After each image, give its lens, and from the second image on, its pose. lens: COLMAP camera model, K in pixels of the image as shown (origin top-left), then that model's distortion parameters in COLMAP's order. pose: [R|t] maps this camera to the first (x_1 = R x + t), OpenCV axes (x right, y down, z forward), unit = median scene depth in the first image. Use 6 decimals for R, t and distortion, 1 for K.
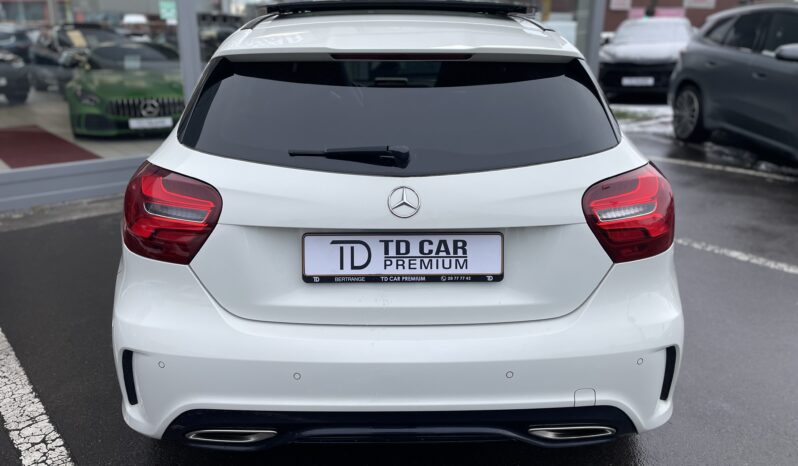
lens RADIAL K [[632.2, 0, 401.8], [0, 632.2, 238.7], [0, 0, 1]] dist [0.039830, -0.092167]
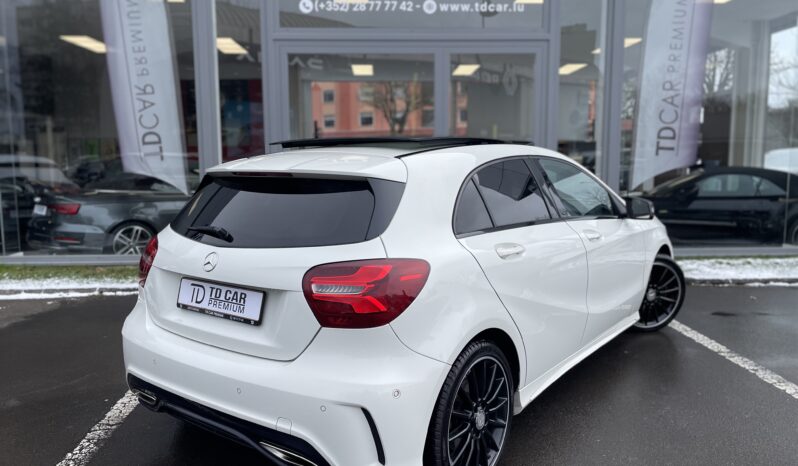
lens RADIAL K [[632.2, 0, 399.2], [0, 632.2, 231.1], [0, 0, 1]] dist [0.039830, -0.092167]
pose [[0.786792, 0.066620, -0.613613, 1.274480], [-0.188864, 0.972458, -0.136587, -0.005372], [0.587613, 0.223355, 0.777704, 0.031292]]
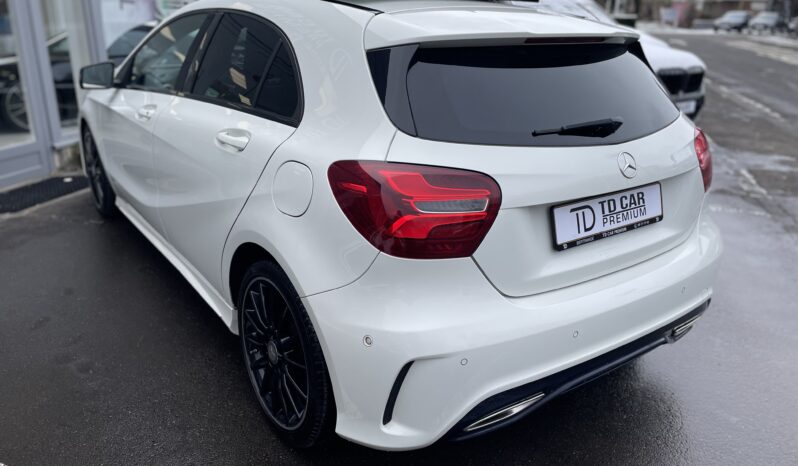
lens RADIAL K [[632.2, 0, 396.0], [0, 632.2, 227.5], [0, 0, 1]] dist [0.039830, -0.092167]
pose [[0.819487, -0.172101, 0.546646, -0.967133], [0.155063, 0.984852, 0.077605, -0.098131], [-0.551722, 0.021168, 0.833760, 0.246705]]
